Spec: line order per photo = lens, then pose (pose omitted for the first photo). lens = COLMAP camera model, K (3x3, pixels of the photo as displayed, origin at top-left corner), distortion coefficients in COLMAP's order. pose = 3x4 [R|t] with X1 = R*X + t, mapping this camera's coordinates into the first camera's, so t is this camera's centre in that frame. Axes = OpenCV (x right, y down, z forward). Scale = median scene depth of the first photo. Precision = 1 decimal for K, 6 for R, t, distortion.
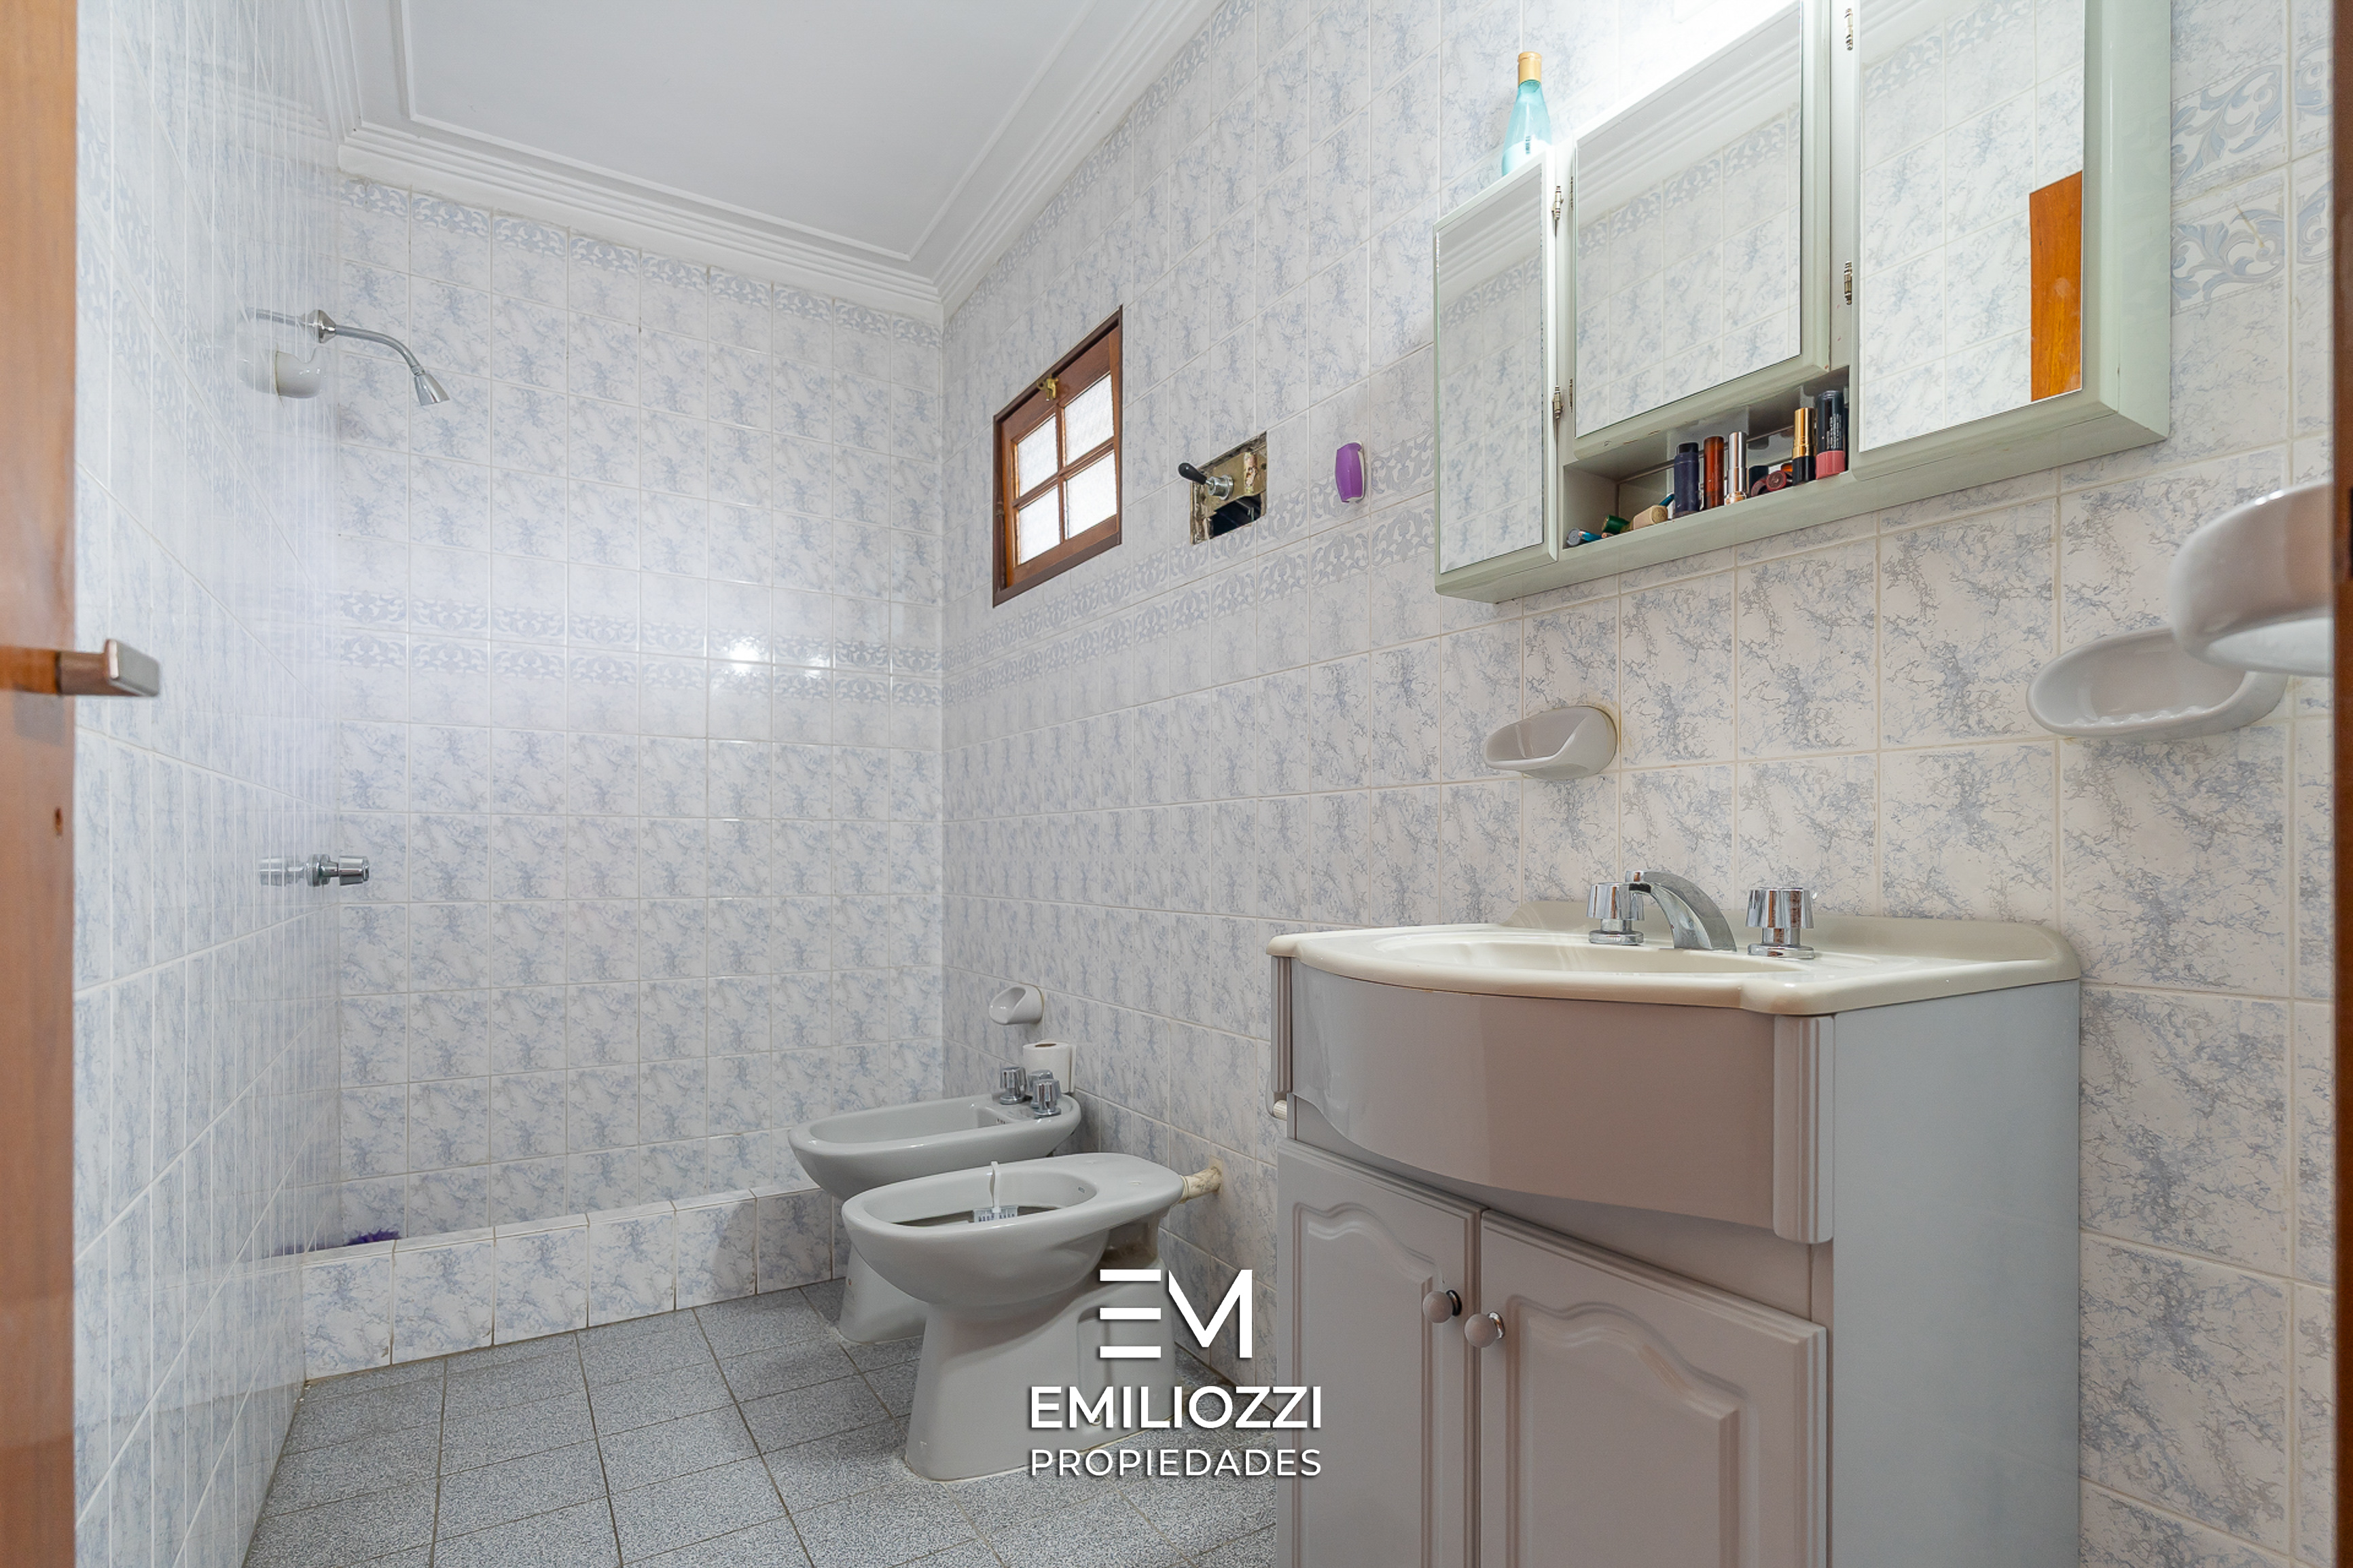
lens RADIAL K [[1118.8, 0, 1178.4], [0, 1118.8, 851.8], [0, 0, 1]] dist [0.001312, 0.001455]
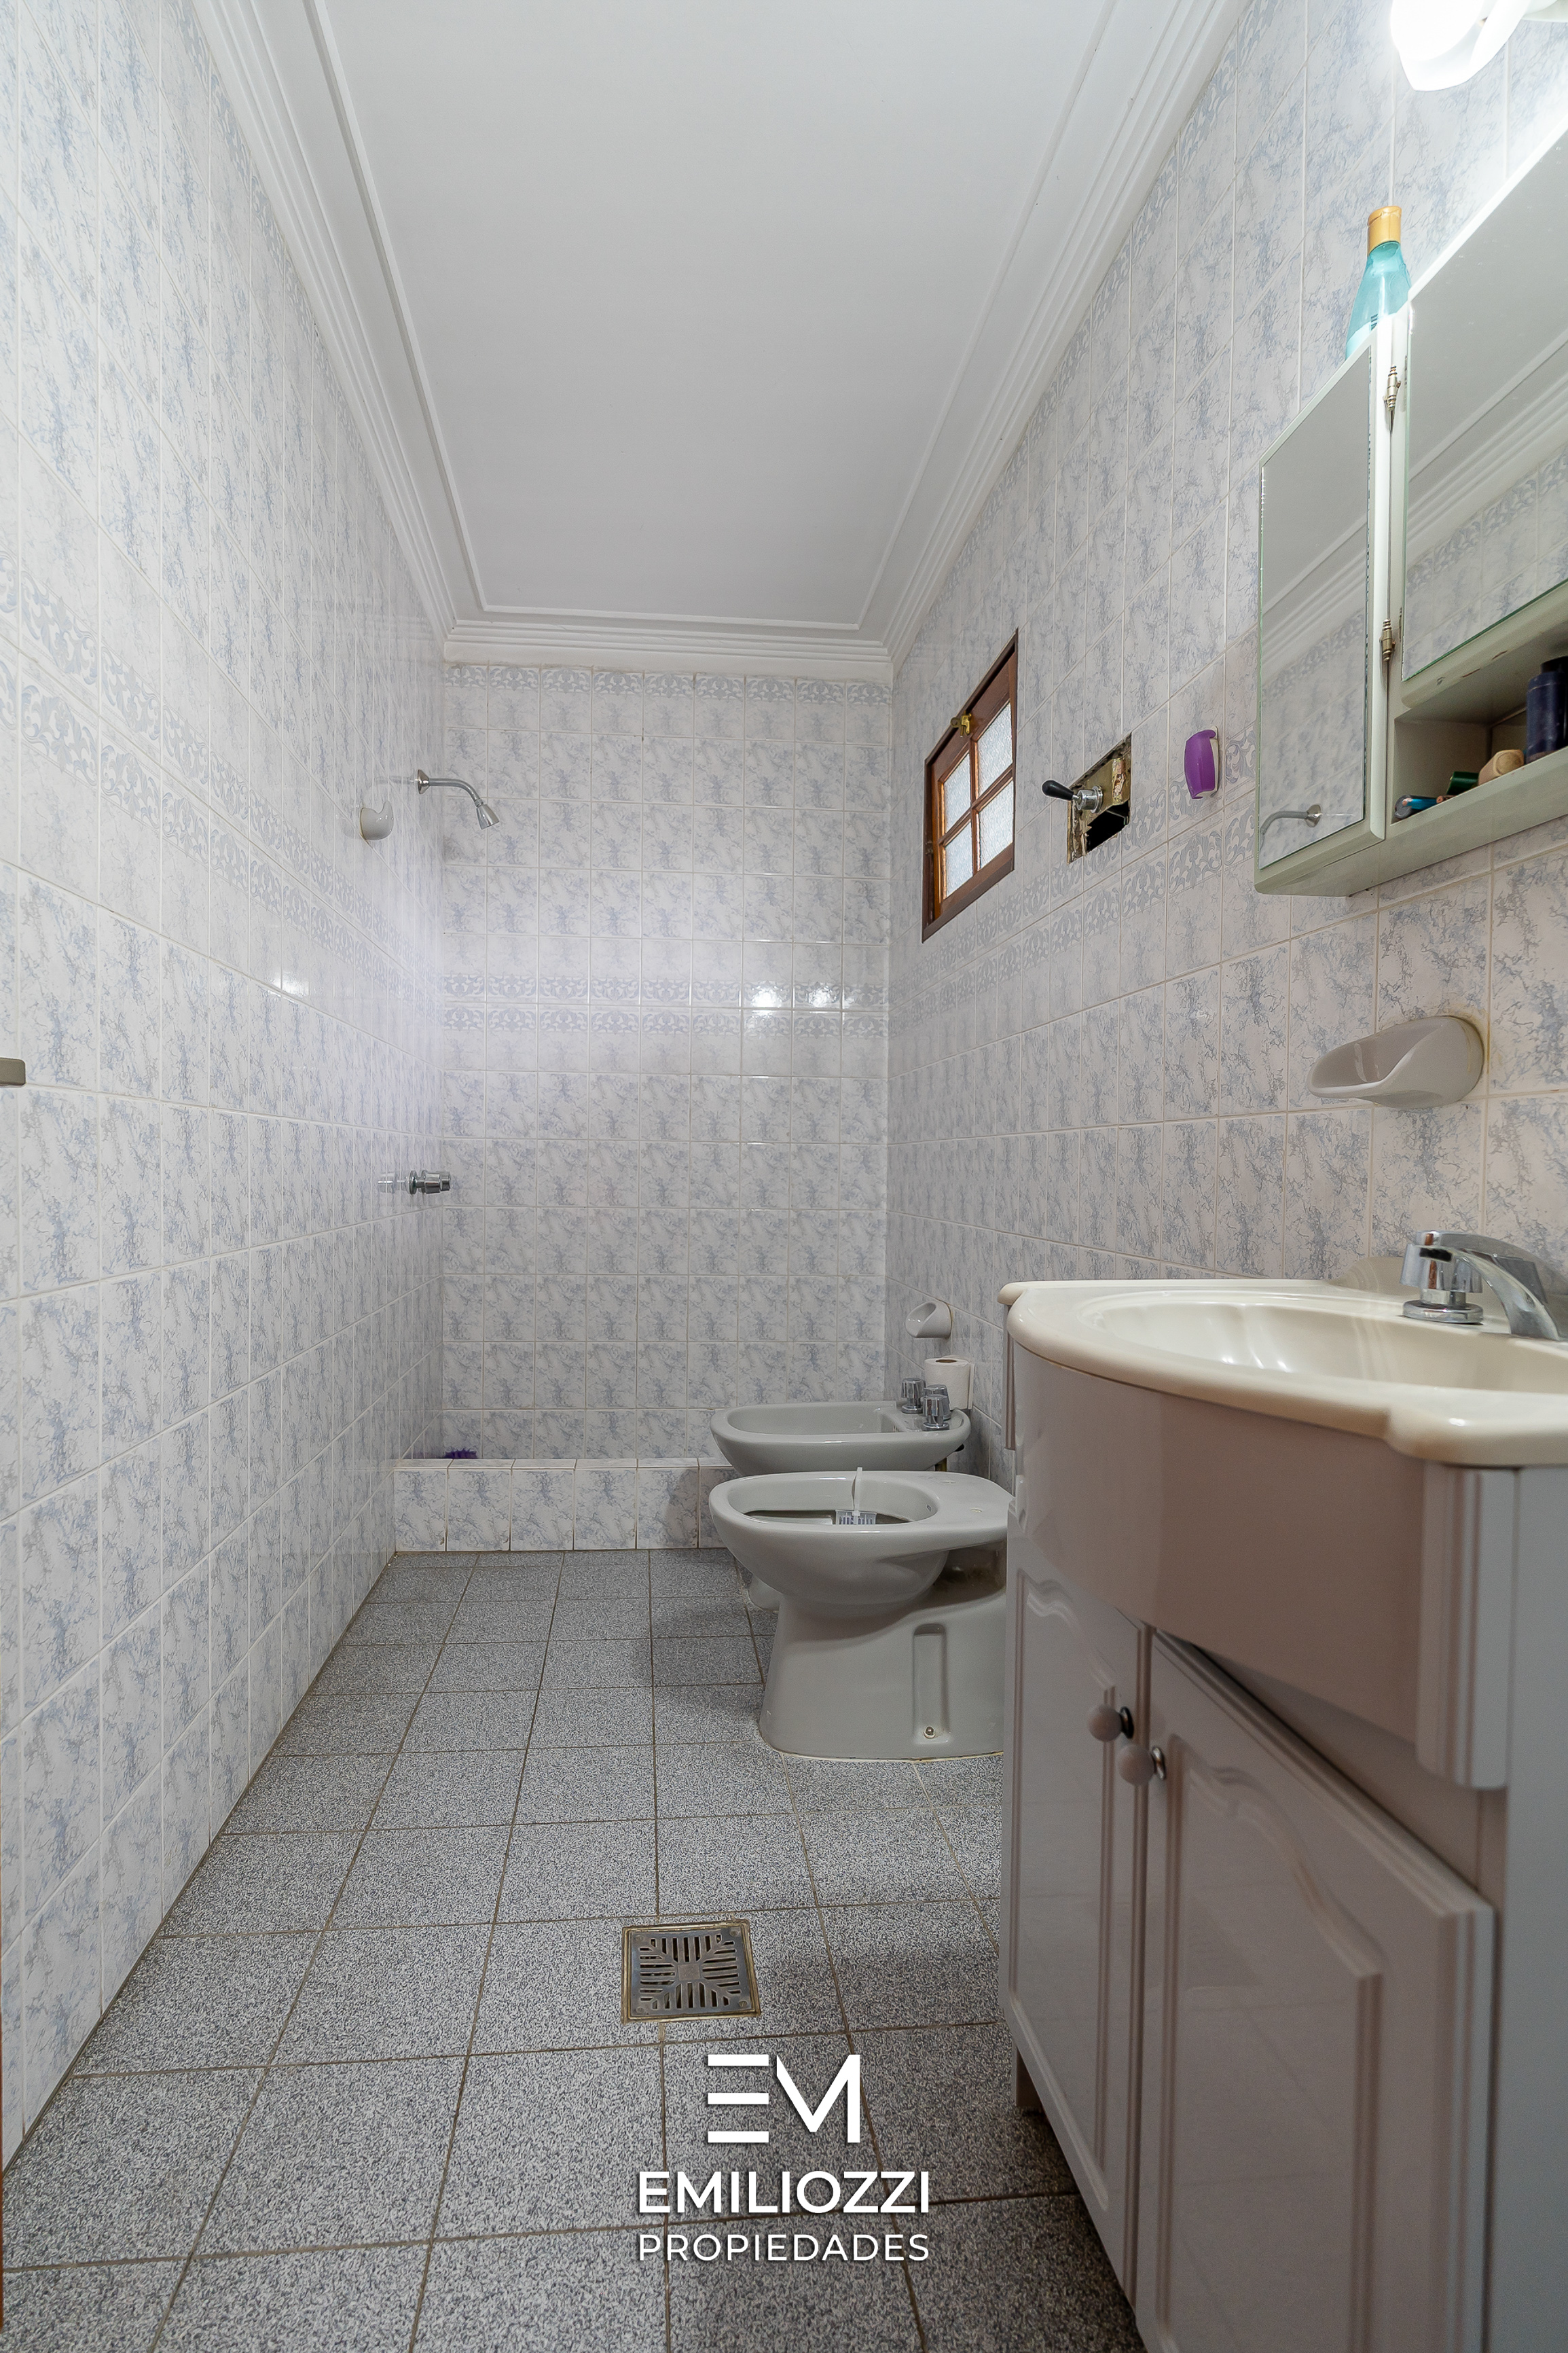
lens RADIAL K [[1019.1, 0, 784.0], [0, 1019.1, 1176.5], [0, 0, 1]] dist [-0.001997, 0.001068]
pose [[0.889094, 0.016553, -0.457426, 0.189790], [-0.008161, 0.999760, 0.020317, -0.018337], [0.457652, -0.014331, 0.889016, 0.094451]]
